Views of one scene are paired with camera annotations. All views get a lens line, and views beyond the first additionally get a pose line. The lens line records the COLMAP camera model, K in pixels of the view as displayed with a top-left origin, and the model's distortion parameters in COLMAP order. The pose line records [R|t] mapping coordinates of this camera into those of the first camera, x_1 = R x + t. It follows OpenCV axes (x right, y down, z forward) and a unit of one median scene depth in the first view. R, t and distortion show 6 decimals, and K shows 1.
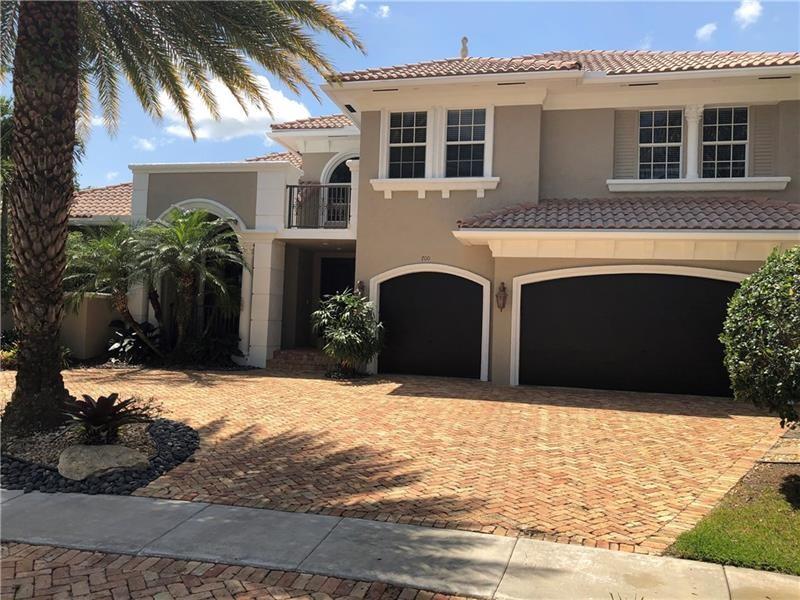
lens RADIAL K [[643.3, 0, 400.0], [0, 643.3, 300.0], [0, 0, 1]] dist [-0.027208, 0.095969]
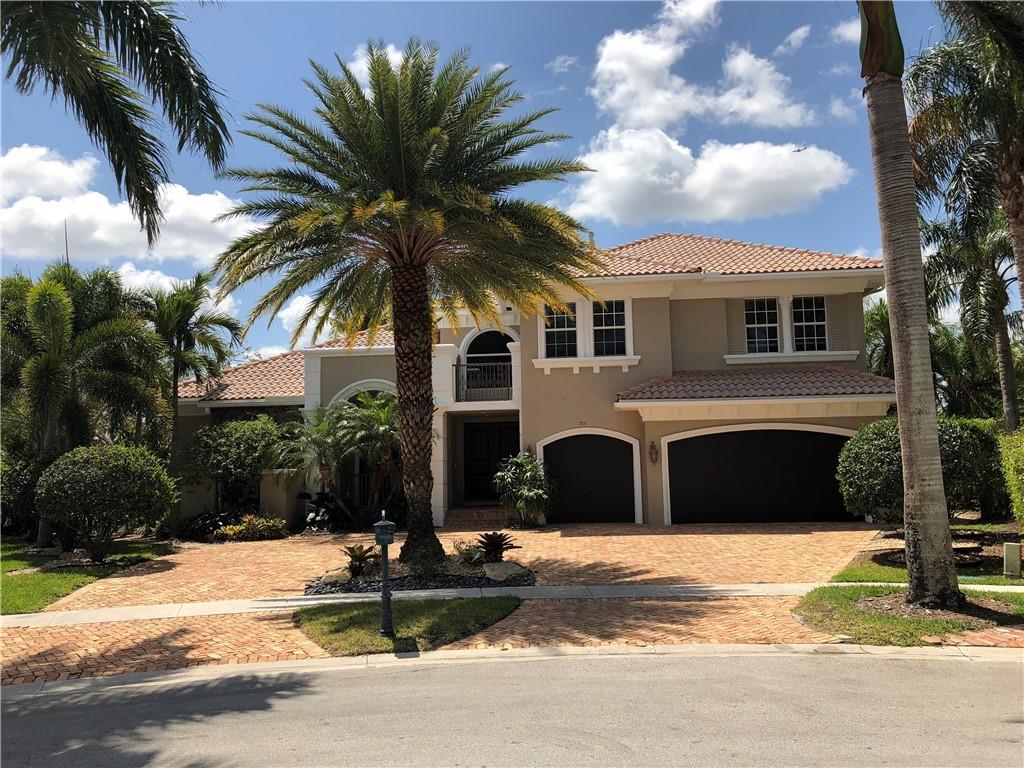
lens RADIAL K [[851.2, 0, 512.0], [0, 851.2, 384.0], [0, 0, 1]] dist [0.070527, -0.007523]
pose [[0.985619, -0.041671, 0.163762, -0.363142], [0.053460, 0.996235, -0.068250, -0.038625], [-0.160301, 0.076023, 0.984136, -0.575792]]
